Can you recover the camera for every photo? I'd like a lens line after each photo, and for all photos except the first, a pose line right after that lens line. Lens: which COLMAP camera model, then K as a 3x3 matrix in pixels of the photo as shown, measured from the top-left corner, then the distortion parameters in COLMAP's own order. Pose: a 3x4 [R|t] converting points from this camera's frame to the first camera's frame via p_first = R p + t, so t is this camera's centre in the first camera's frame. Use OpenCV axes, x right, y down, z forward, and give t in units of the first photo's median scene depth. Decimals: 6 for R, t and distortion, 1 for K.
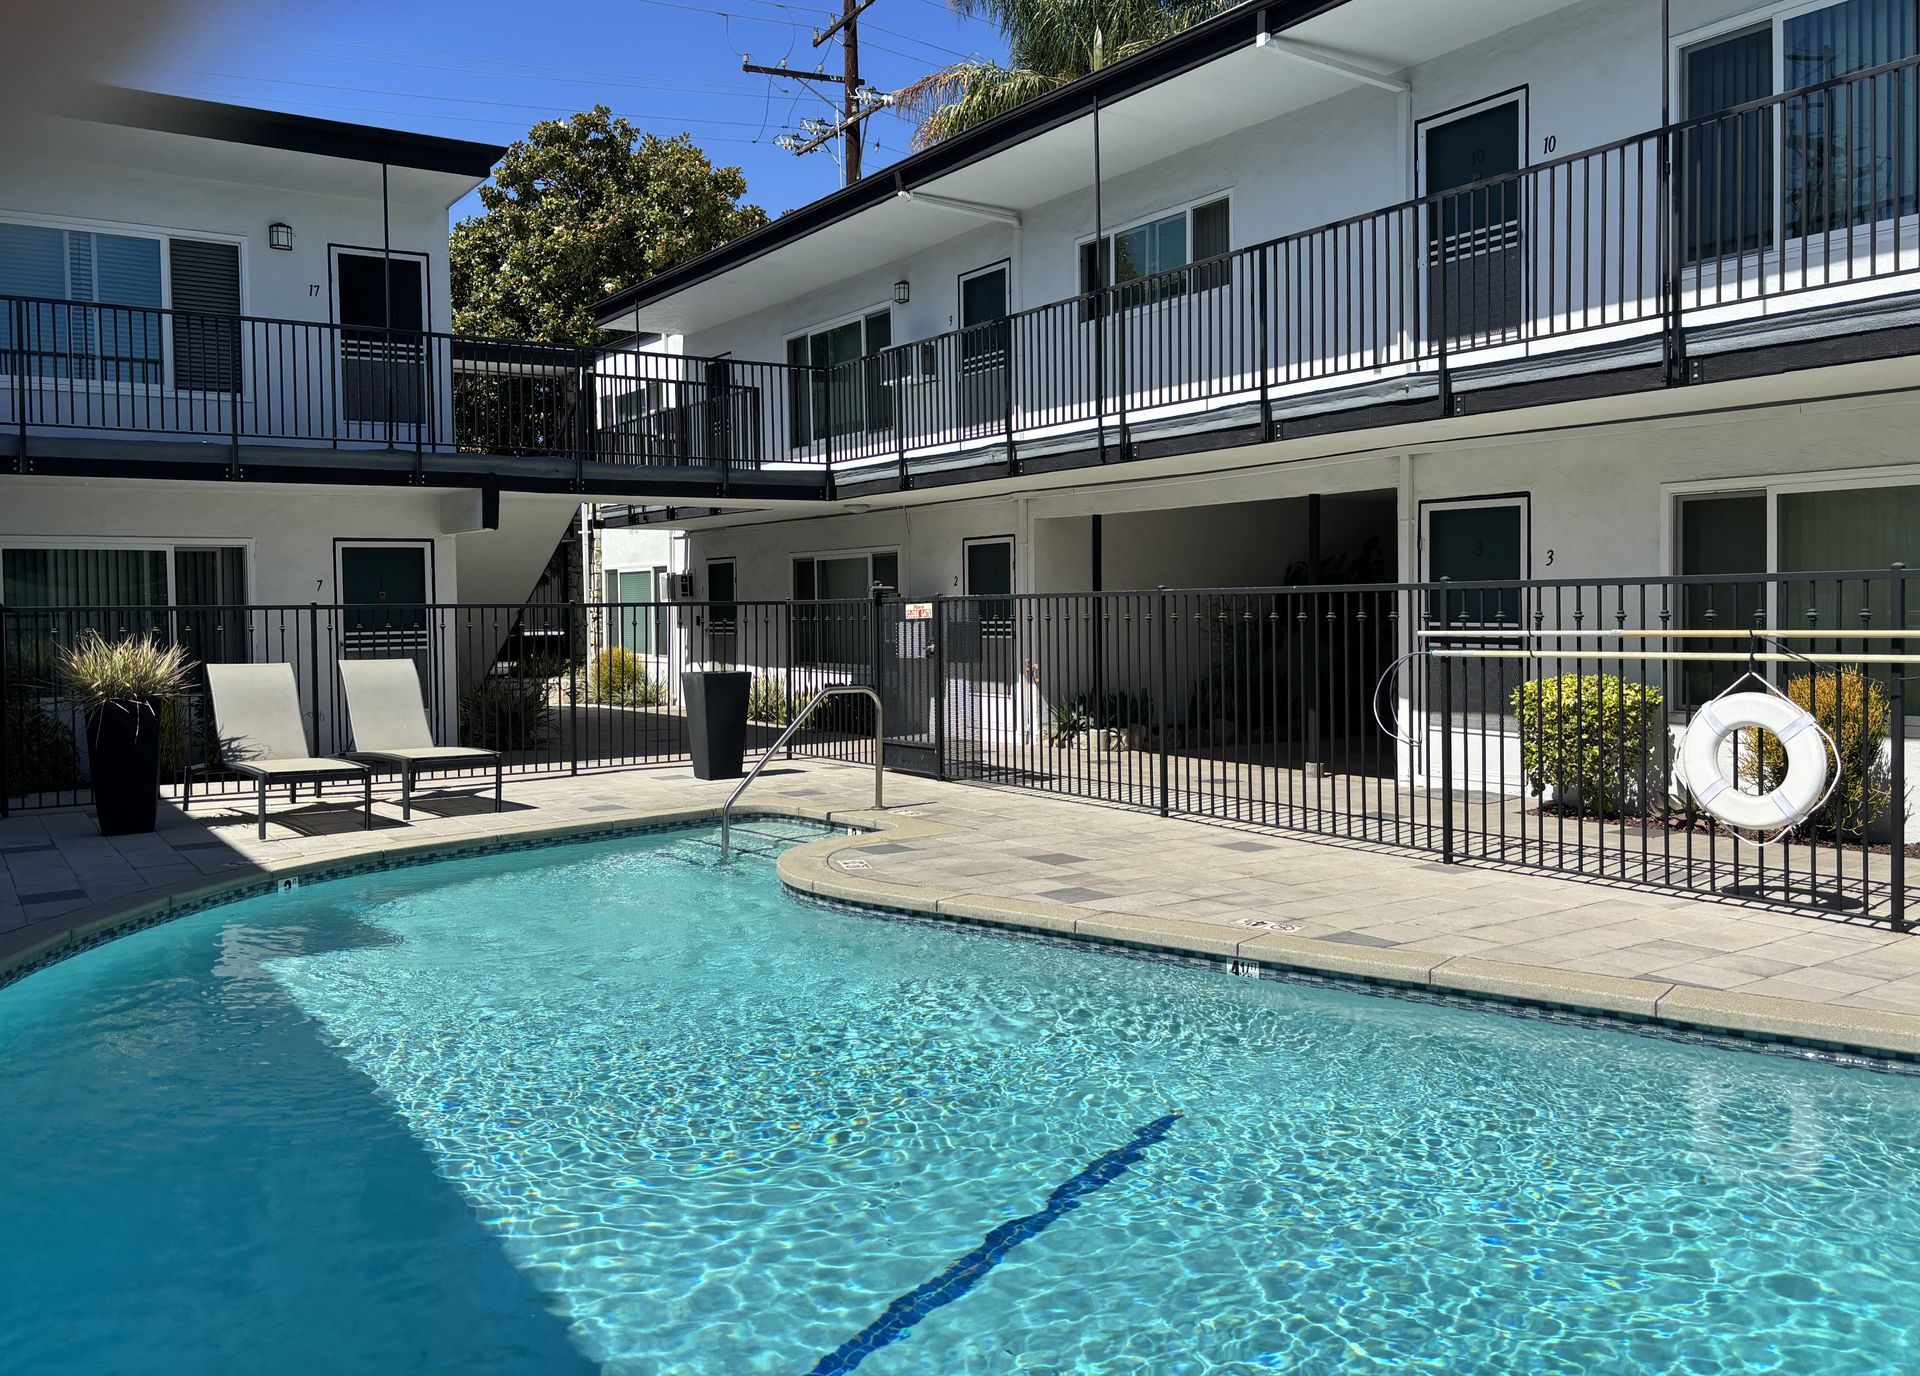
lens RADIAL K [[1530.2, 0, 960.0], [0, 1530.2, 688.0], [0, 0, 1]] dist [-0.000652, -0.000949]
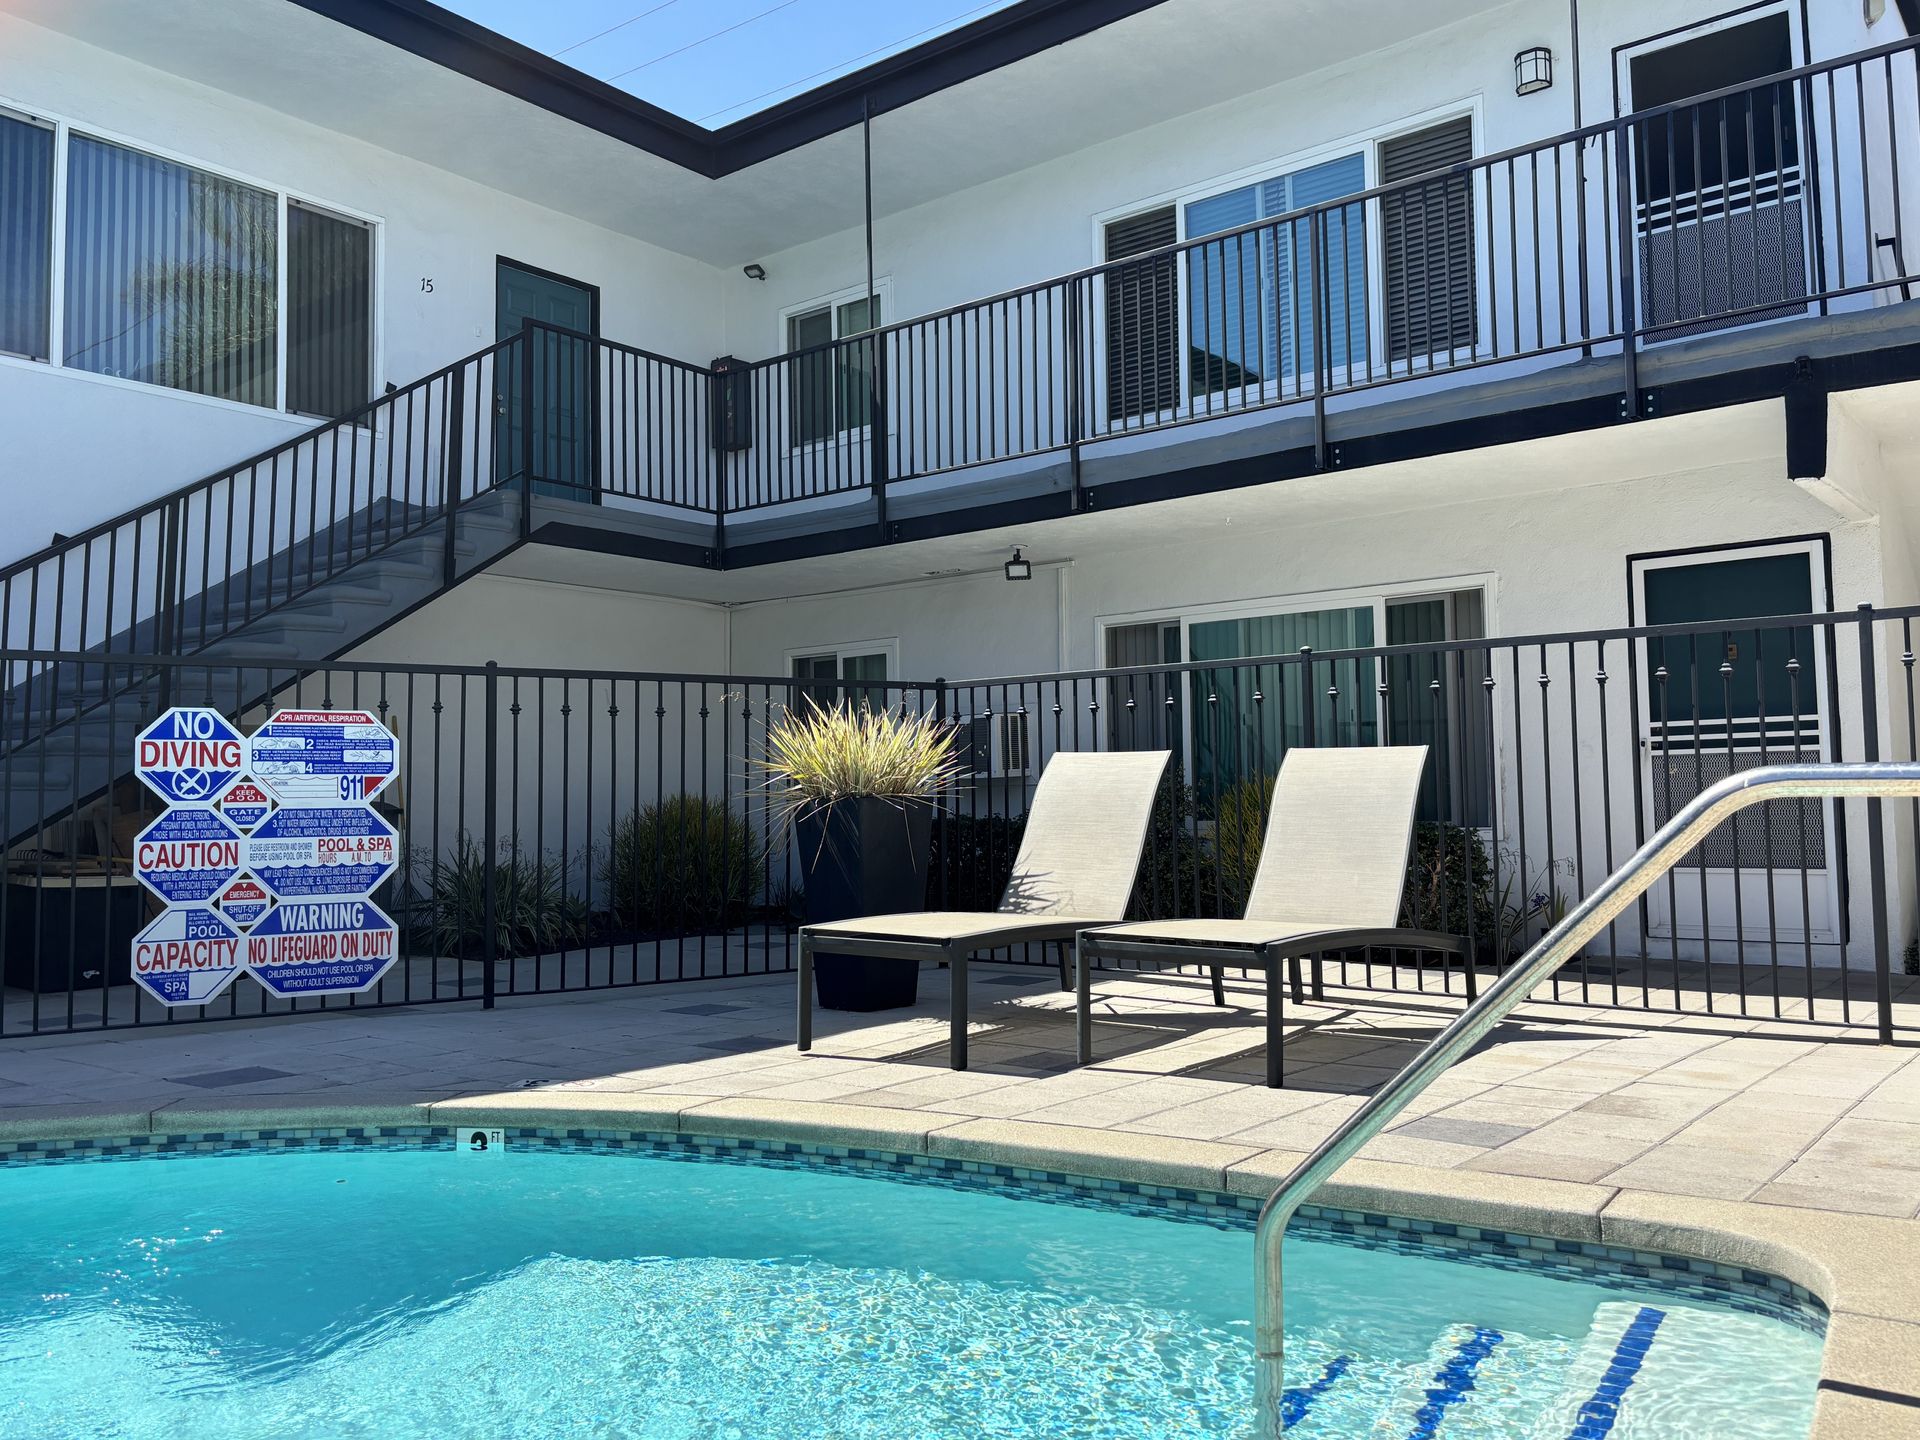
lens RADIAL K [[1497.2, 0, 960.0], [0, 1497.2, 720.0], [0, 0, 1]] dist [0.022919, 0.001787]
pose [[0.279492, -0.050664, -0.958810, 0.058561], [-0.042021, 0.997005, -0.064932, 0.010327], [0.959228, 0.058438, 0.276526, 0.669541]]
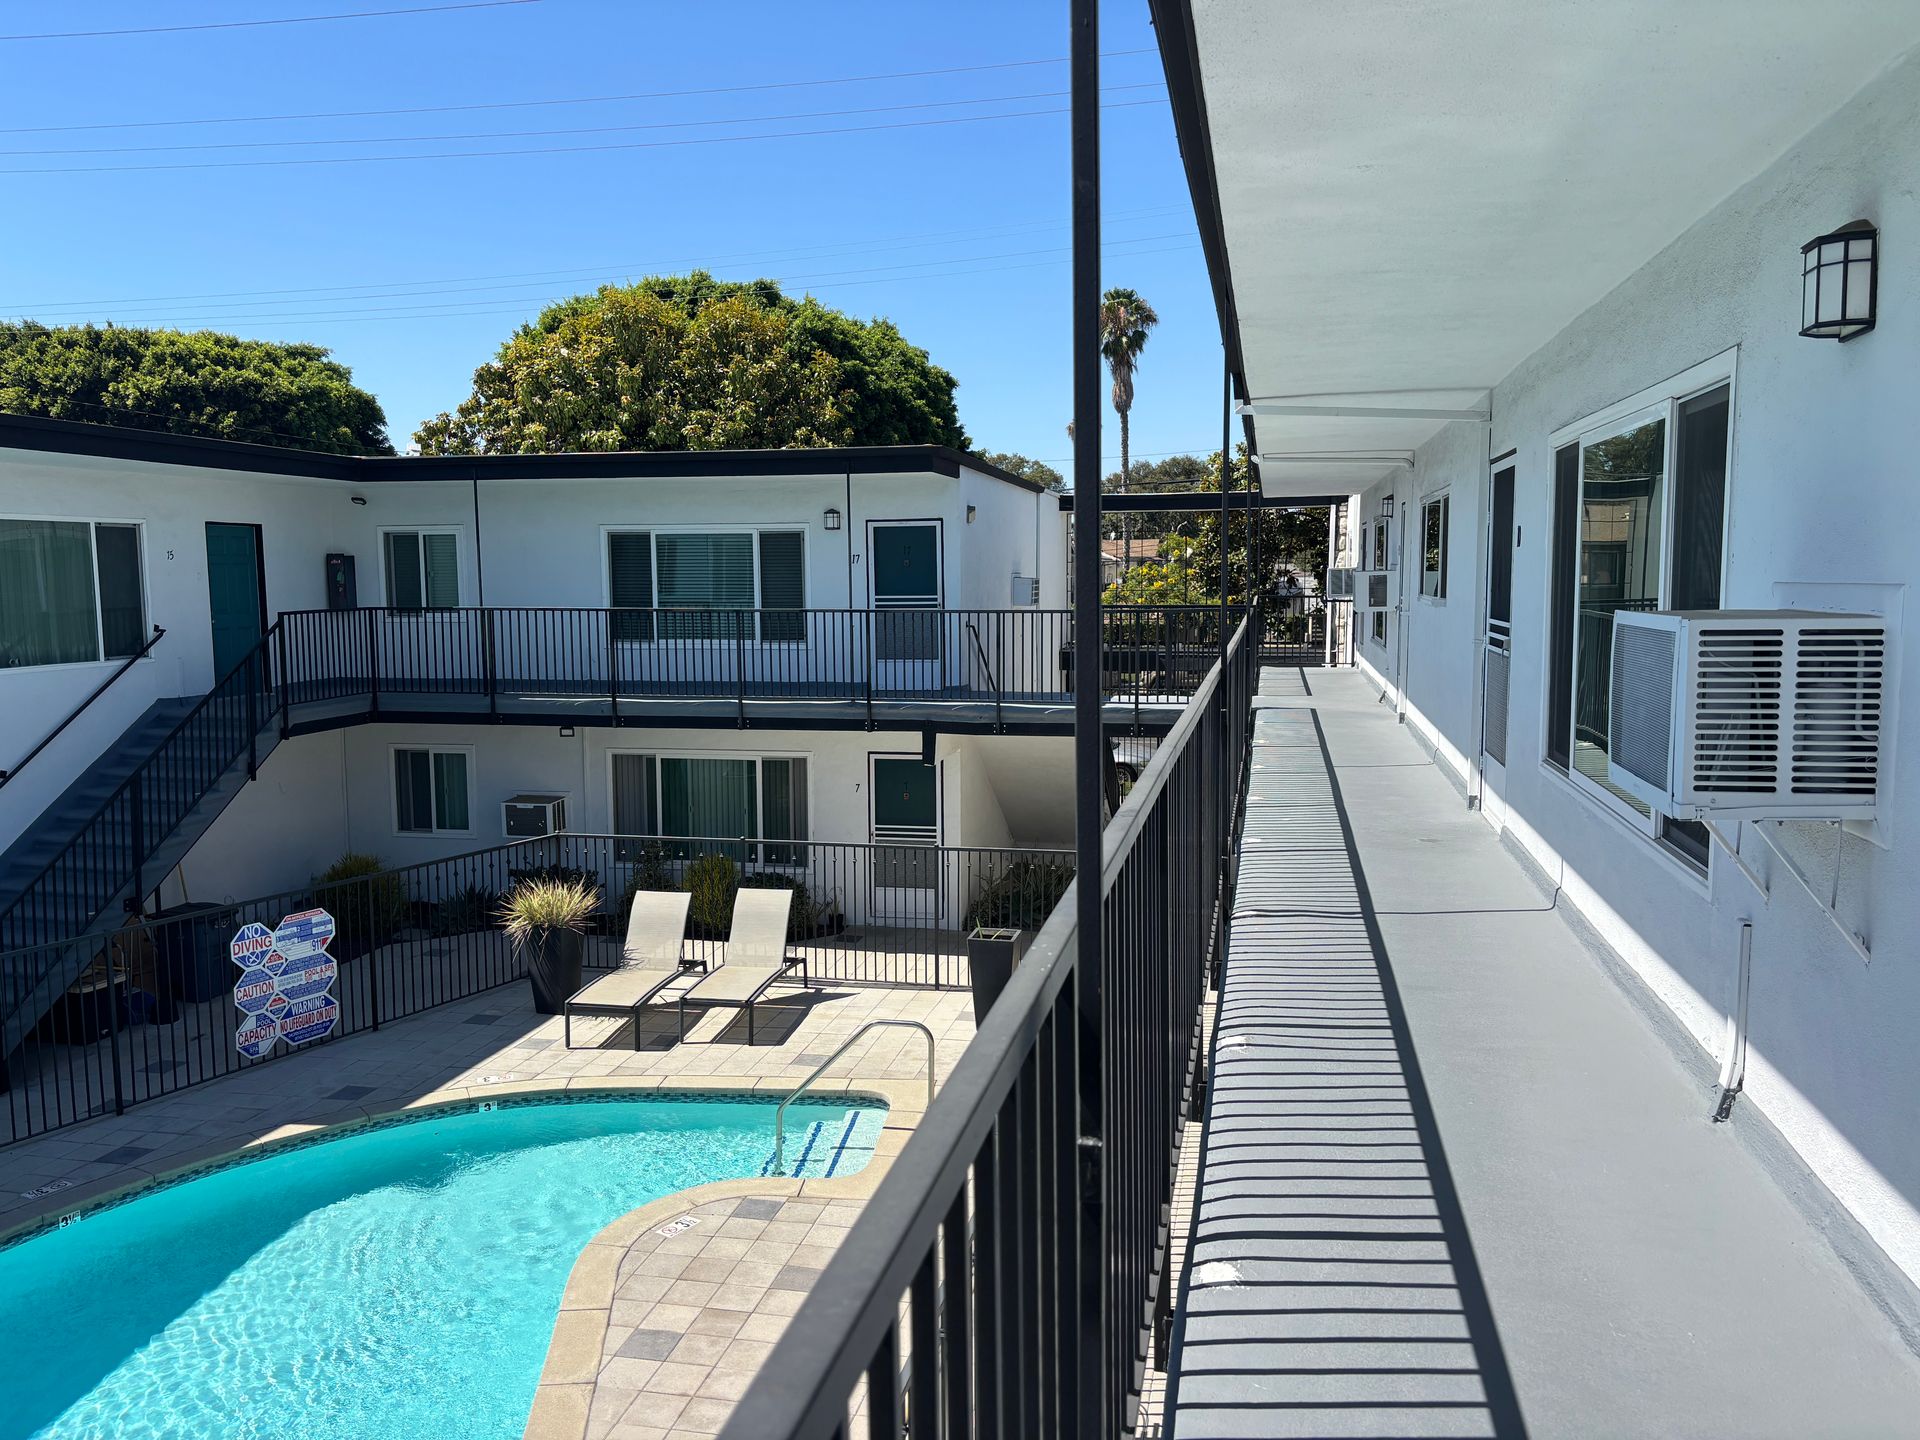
lens RADIAL K [[1427.4, 0, 946.7], [0, 1427.4, 722.8], [0, 0, 1]] dist [0.043563, 0.001074]
pose [[0.677780, 0.088484, -0.729921, 0.542432], [-0.044605, 0.995852, 0.079302, -0.238987], [0.733910, -0.021192, 0.678916, 0.269239]]
